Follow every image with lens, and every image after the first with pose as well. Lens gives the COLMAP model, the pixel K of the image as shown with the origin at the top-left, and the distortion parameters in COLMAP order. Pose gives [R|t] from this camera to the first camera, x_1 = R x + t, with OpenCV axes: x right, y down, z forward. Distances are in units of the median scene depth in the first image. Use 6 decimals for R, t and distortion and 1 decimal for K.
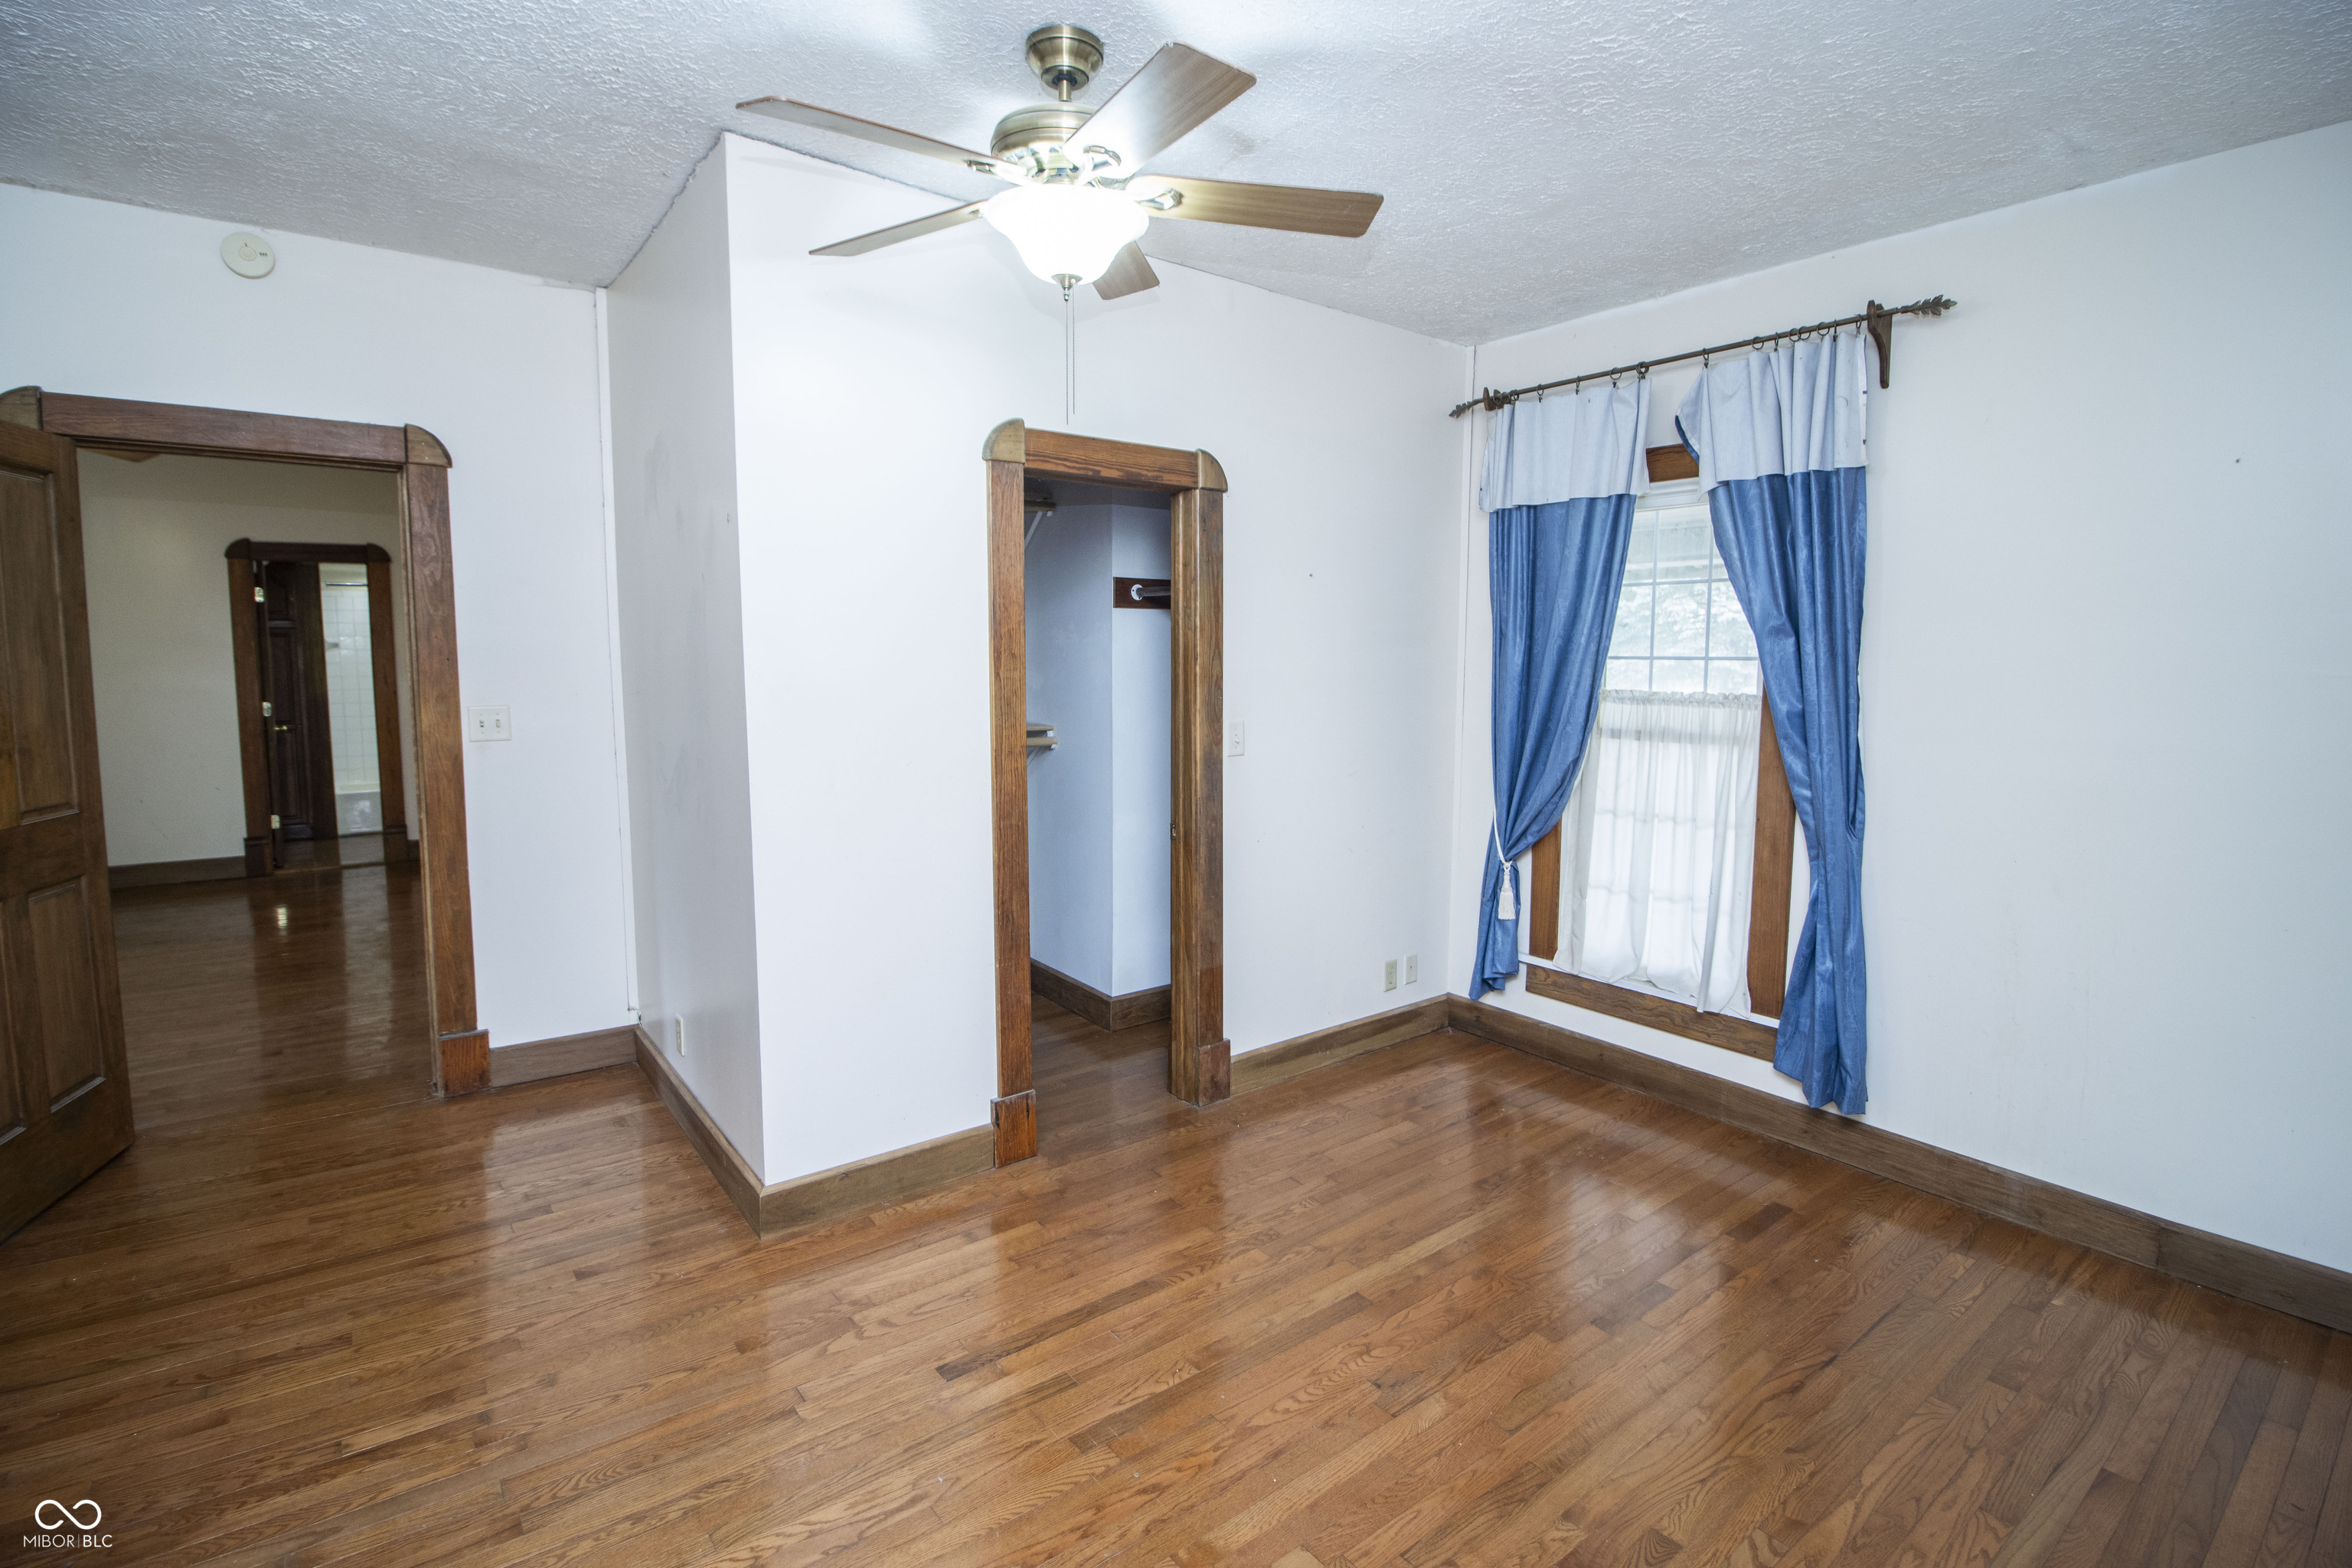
lens RADIAL K [[1089.0, 0, 1184.8], [0, 1089.0, 755.7], [0, 0, 1]] dist [0.001749, -0.013834]
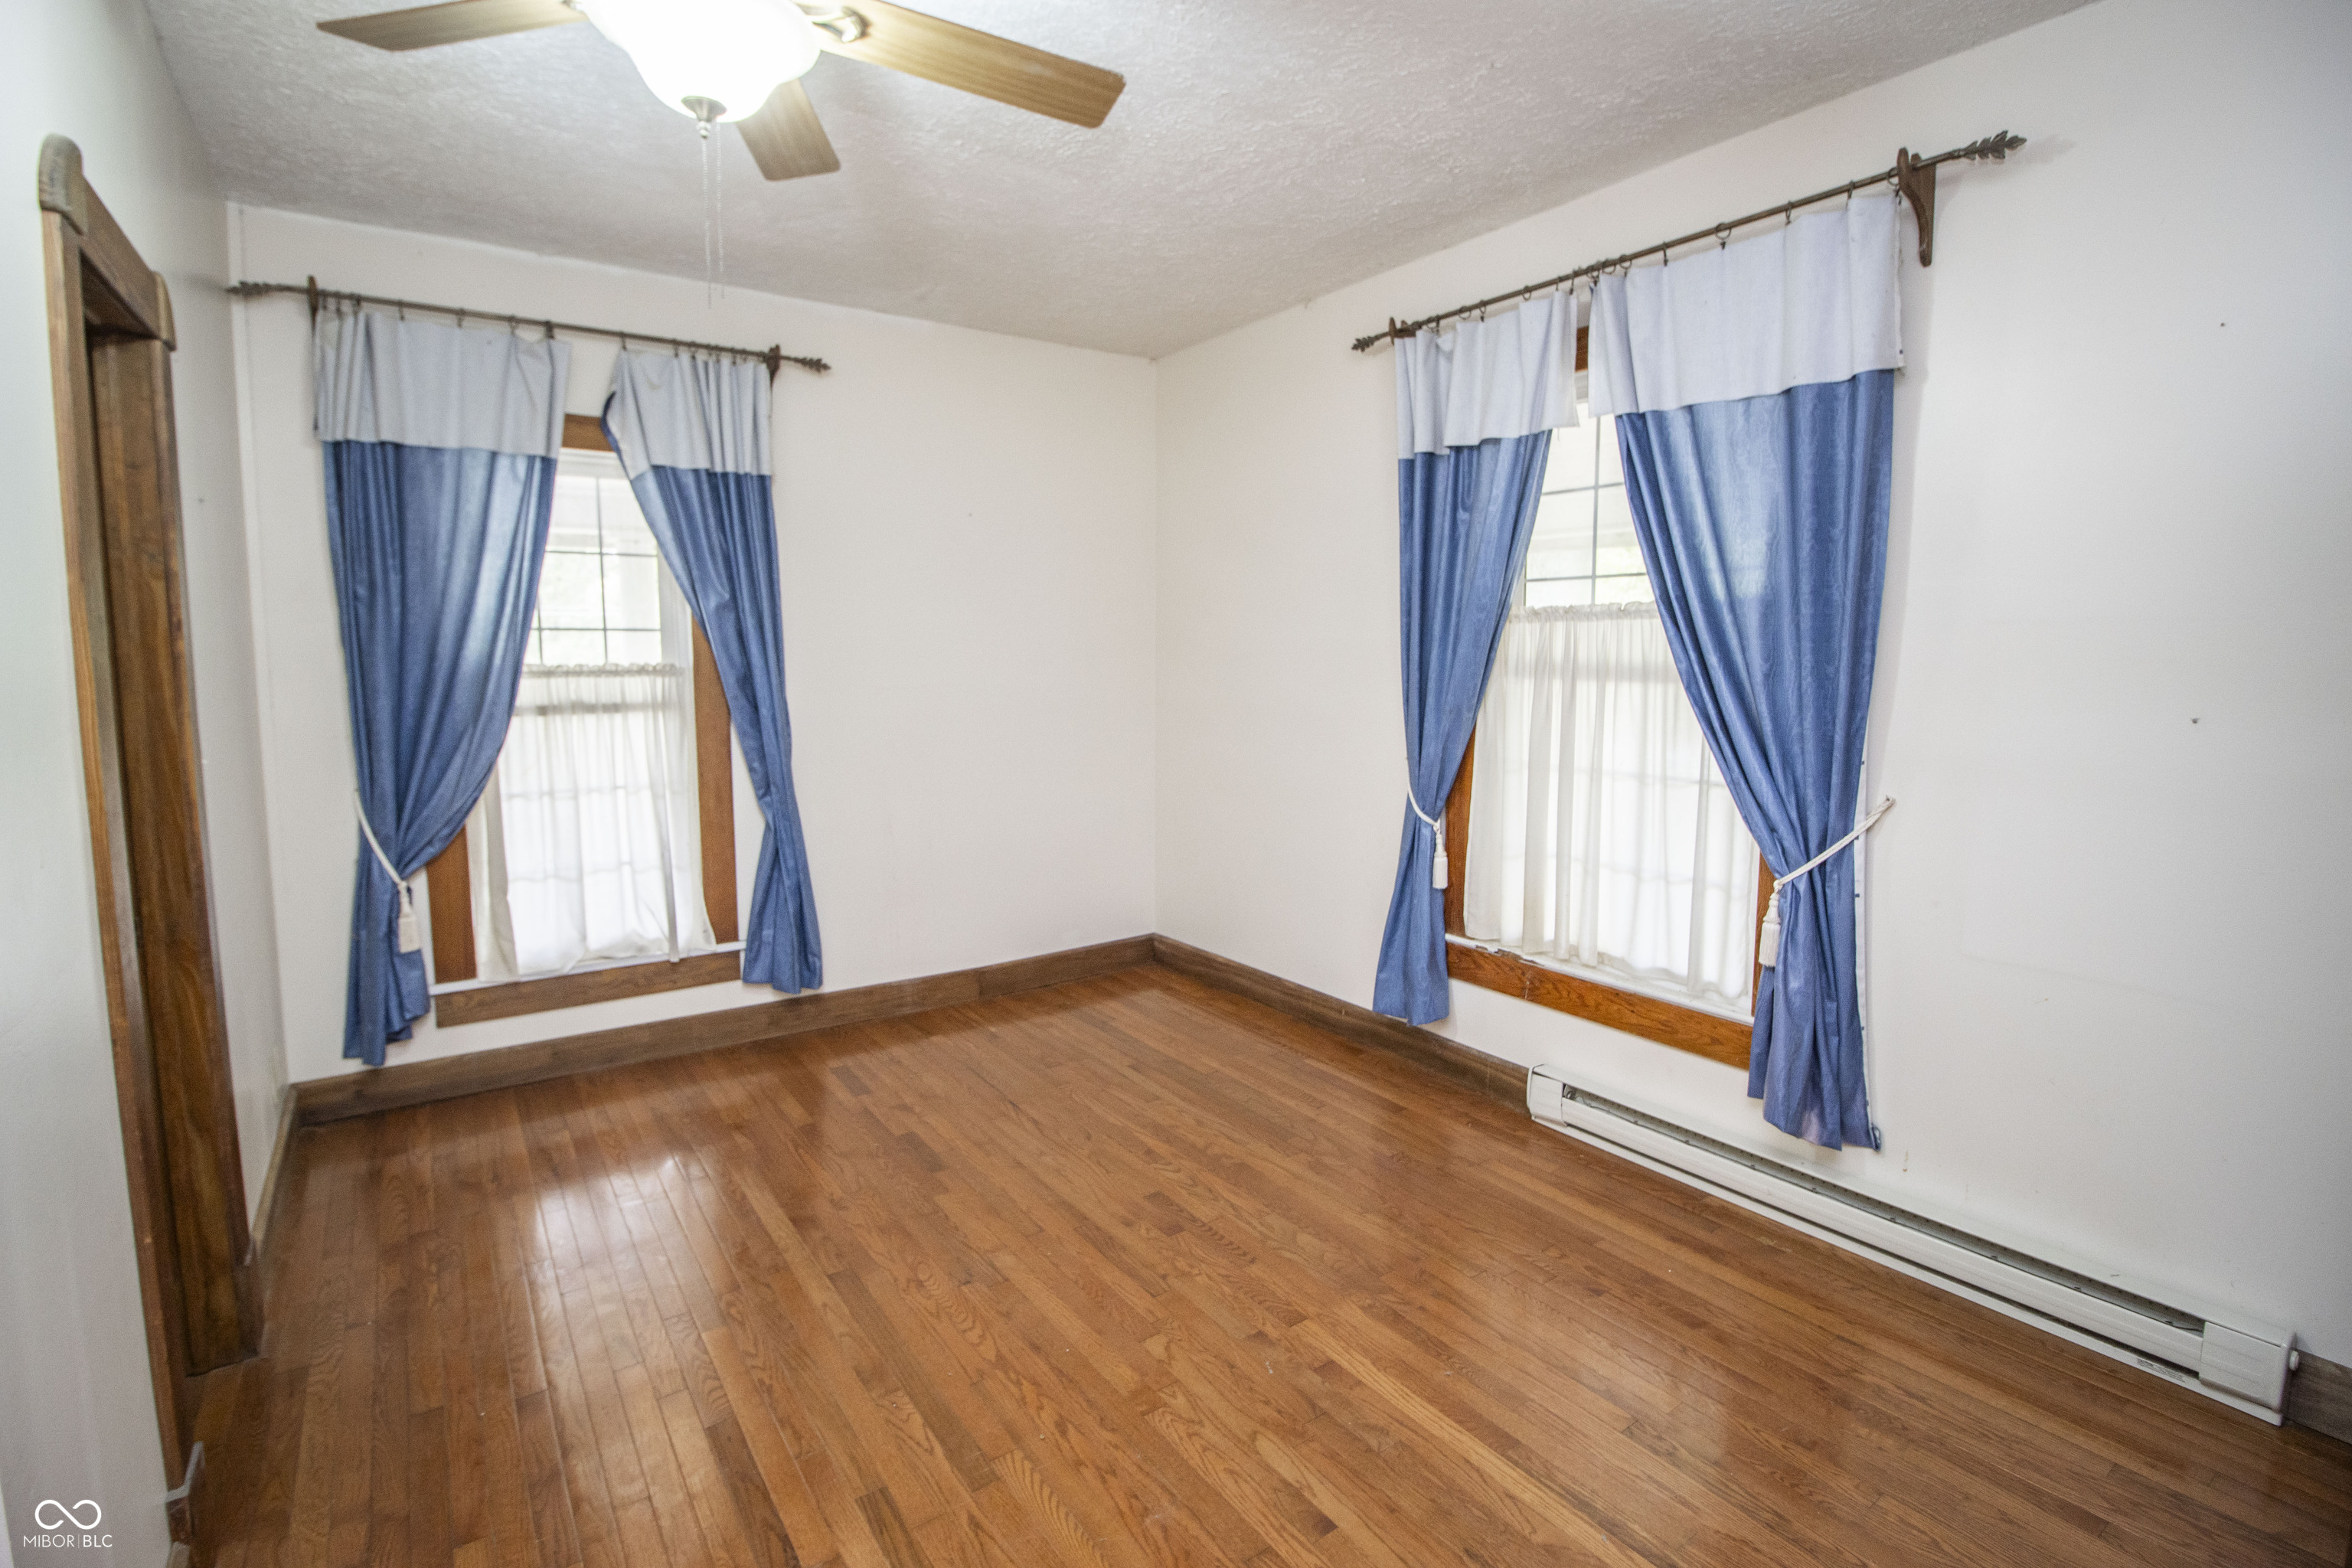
lens RADIAL K [[1089.0, 0, 1184.8], [0, 1089.0, 755.7], [0, 0, 1]] dist [0.001749, -0.013834]
pose [[0.046017, -0.108464, 0.993035, -0.563870], [0.087005, 0.990745, 0.104182, -0.034675], [-0.995144, 0.081605, 0.055028, 0.439921]]
